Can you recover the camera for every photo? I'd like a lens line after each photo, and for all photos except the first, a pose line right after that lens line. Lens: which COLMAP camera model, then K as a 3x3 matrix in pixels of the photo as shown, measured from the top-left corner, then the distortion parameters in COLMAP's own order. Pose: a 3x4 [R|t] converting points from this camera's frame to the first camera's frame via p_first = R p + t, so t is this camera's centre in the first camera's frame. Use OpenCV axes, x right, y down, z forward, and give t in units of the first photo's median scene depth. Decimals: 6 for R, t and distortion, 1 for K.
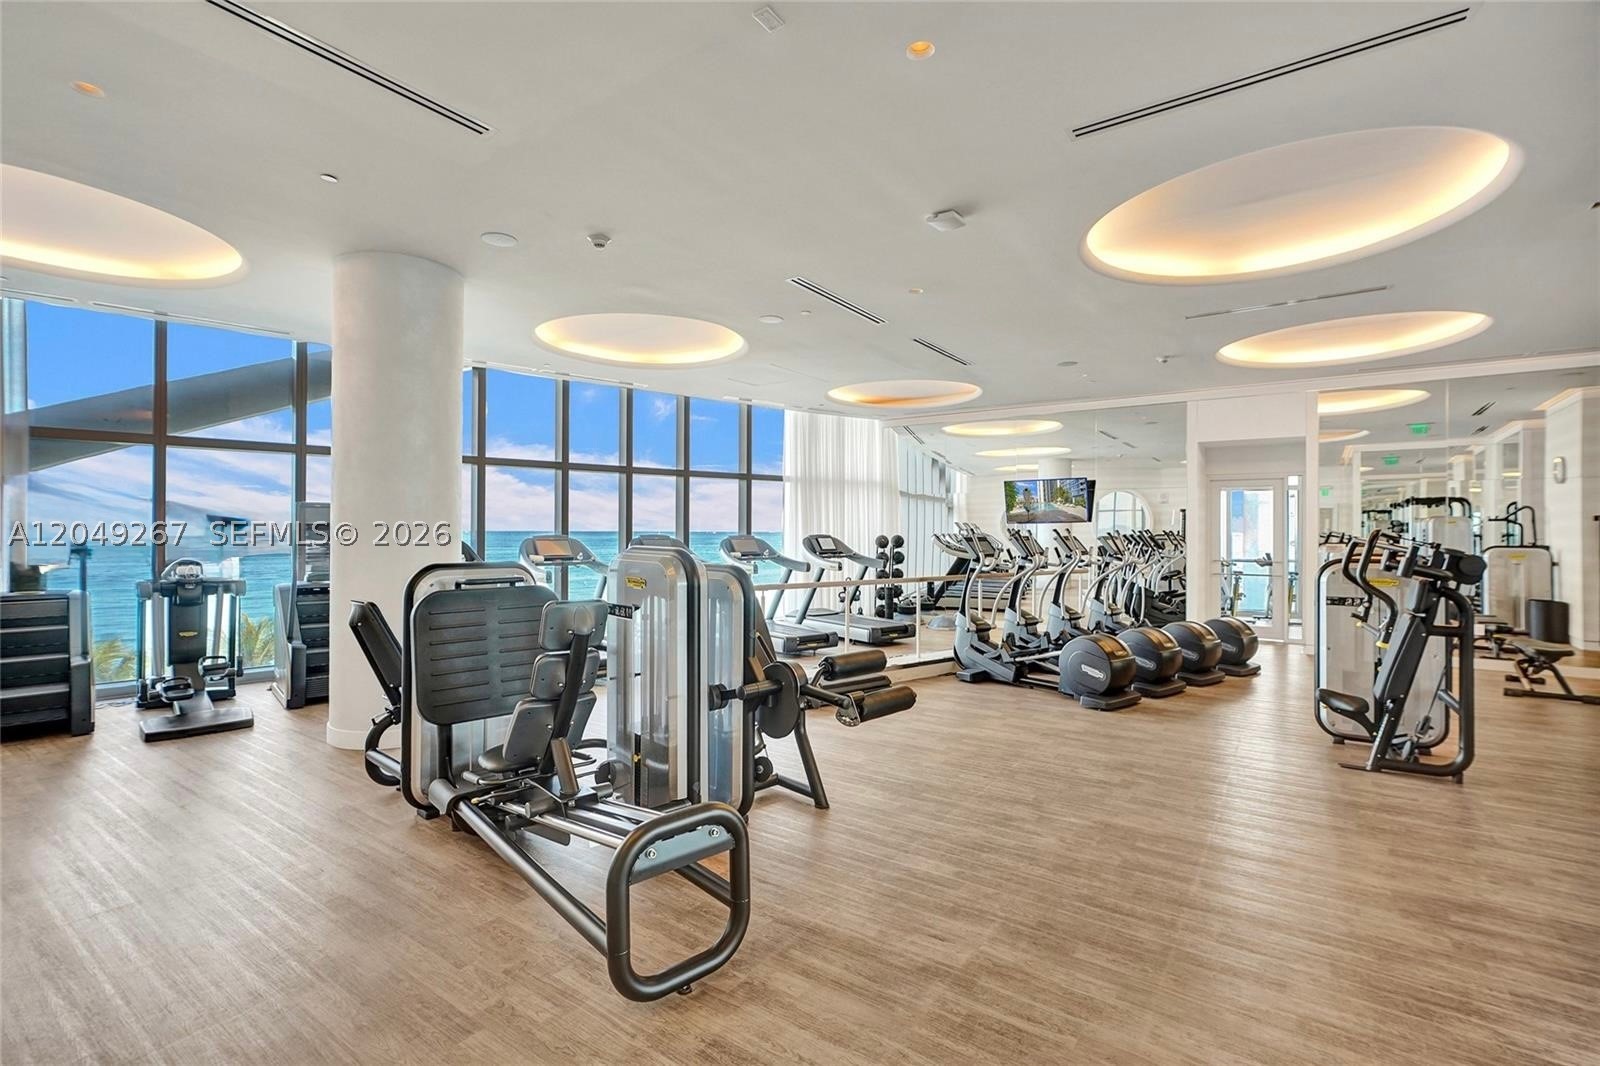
lens RADIAL K [[716.0, 0, 788.1], [0, 716.0, 533.4], [0, 0, 1]] dist [-0.003584, 0.000103]
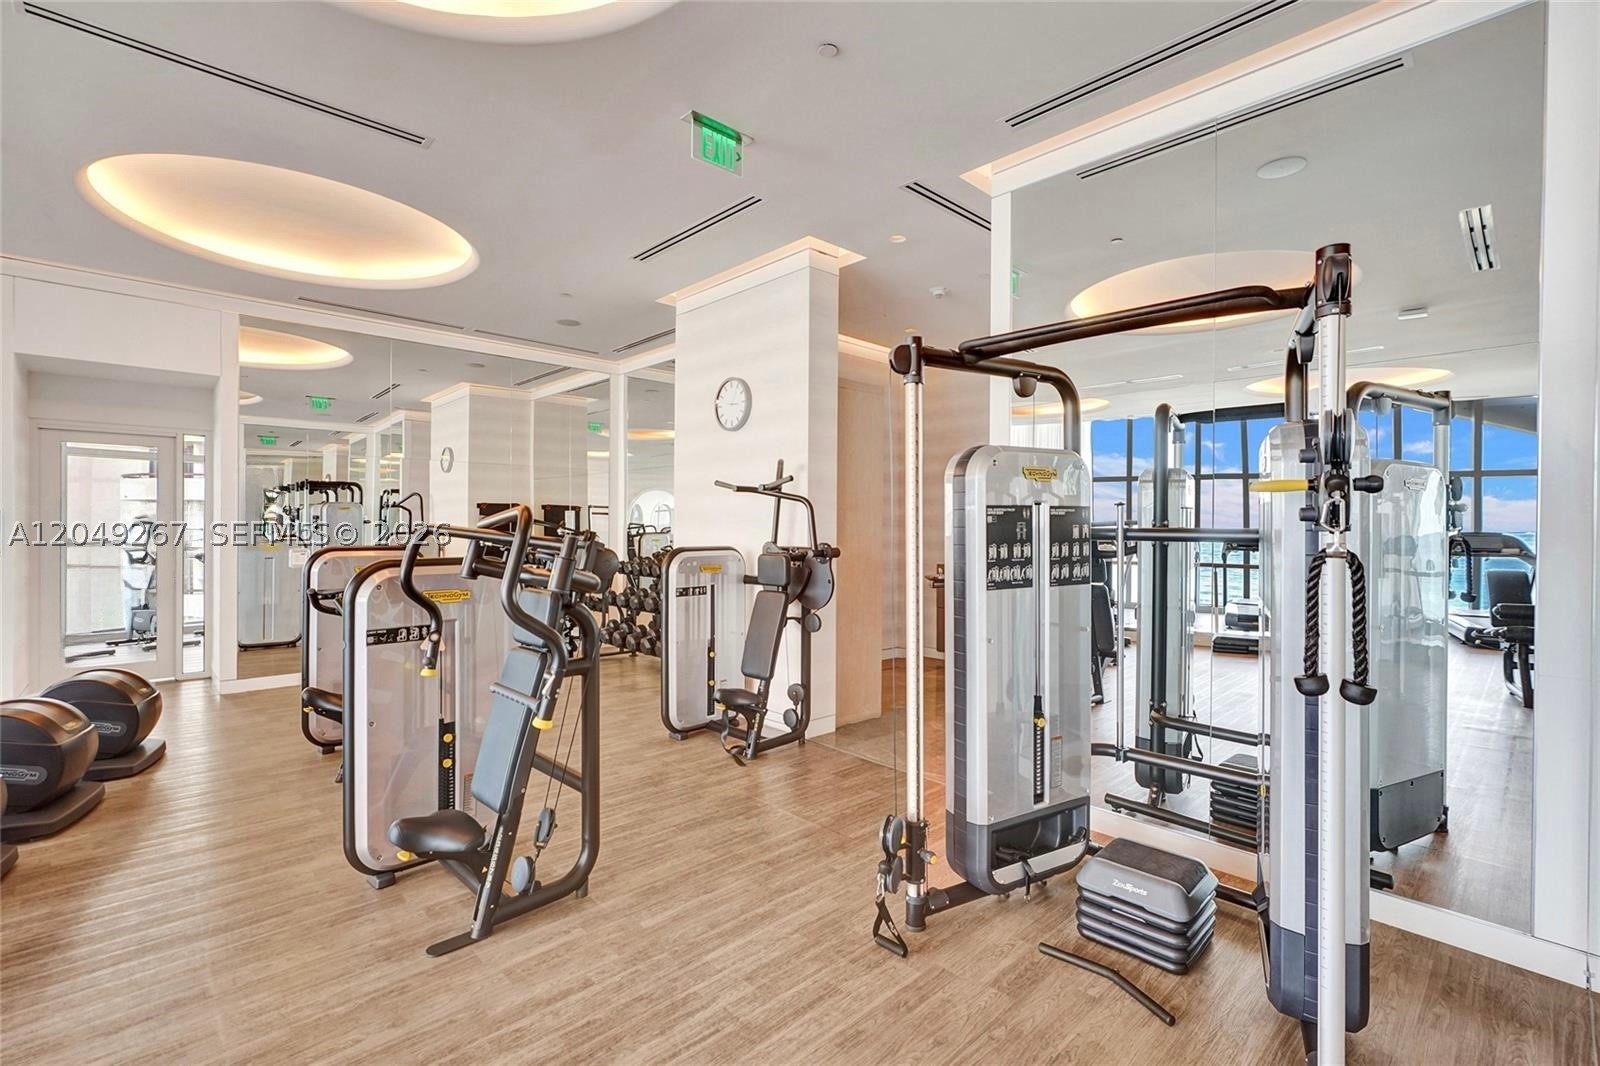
lens RADIAL K [[716.0, 0, 801.2], [0, 716.0, 527.9], [0, 0, 1]] dist [-0.003584, 0.000103]
pose [[0.189060, -0.006239, 0.981946, 0.129479], [-0.003167, 0.999971, 0.006963, 0.002378], [-0.981960, -0.004426, 0.189035, 0.264636]]
